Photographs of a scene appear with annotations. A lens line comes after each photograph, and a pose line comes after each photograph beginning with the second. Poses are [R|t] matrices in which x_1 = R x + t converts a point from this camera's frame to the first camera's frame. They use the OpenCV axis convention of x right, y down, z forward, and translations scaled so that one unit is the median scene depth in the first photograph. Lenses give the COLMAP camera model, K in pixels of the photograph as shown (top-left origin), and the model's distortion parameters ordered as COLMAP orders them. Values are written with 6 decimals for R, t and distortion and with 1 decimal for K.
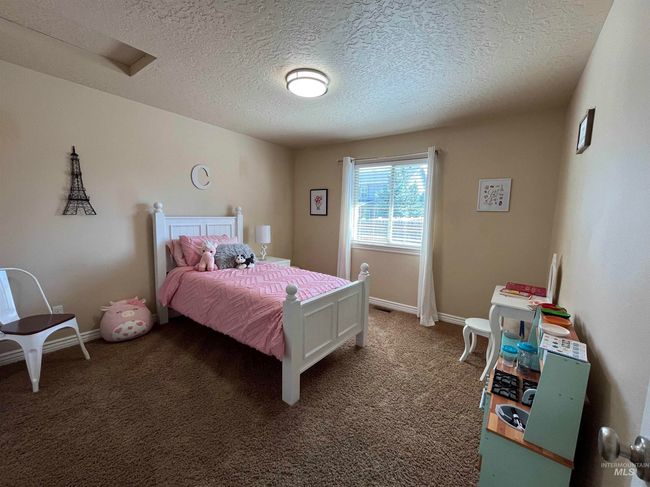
lens RADIAL K [[261.4, 0, 325.0], [0, 261.4, 243.5], [0, 0, 1]] dist [0.000677, 0.000233]
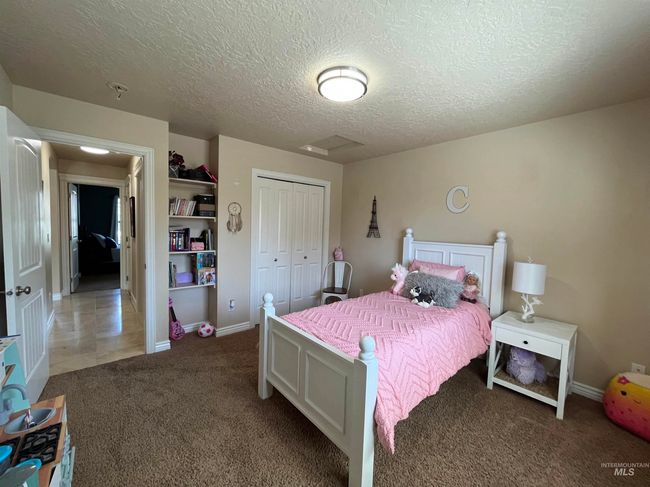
lens RADIAL K [[261.4, 0, 325.0], [0, 261.4, 243.5], [0, 0, 1]] dist [0.000677, 0.000233]
pose [[-0.208101, 0.033039, -0.977549, 0.699712], [-0.143278, 0.987619, 0.063880, -0.133430], [0.967556, 0.153355, -0.200791, 1.051656]]
